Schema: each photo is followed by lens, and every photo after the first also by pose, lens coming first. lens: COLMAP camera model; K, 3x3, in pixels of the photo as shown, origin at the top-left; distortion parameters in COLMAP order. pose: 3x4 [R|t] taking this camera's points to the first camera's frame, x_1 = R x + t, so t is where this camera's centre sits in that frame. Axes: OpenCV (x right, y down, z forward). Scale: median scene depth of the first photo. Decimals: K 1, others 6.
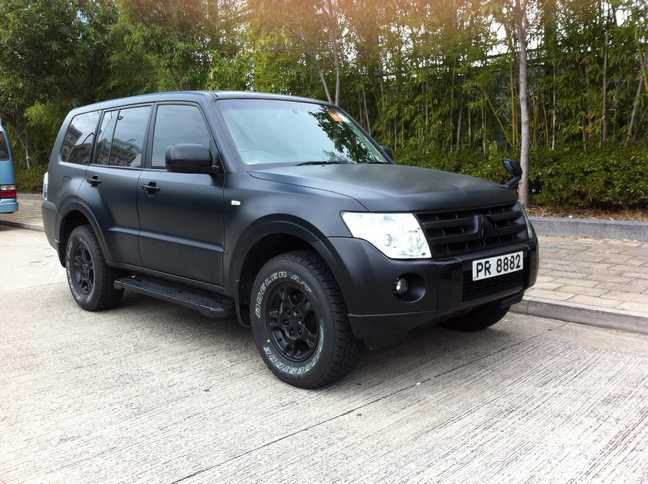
lens RADIAL K [[594.7, 0, 324.0], [0, 594.7, 242.0], [0, 0, 1]] dist [0.073046, -0.214267]
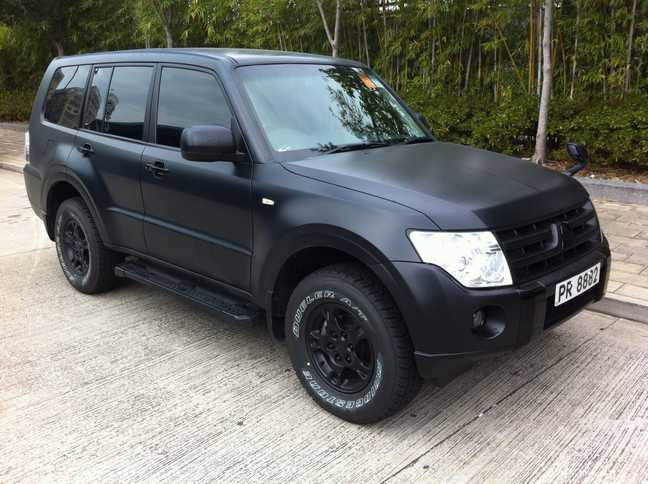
lens RADIAL K [[594.7, 0, 324.0], [0, 594.7, 242.0], [0, 0, 1]] dist [0.073046, -0.214267]
pose [[0.999163, 0.006063, 0.040463, -0.094302], [-0.011138, 0.991917, 0.126397, -0.106885], [-0.039370, -0.126742, 0.991154, 0.139760]]
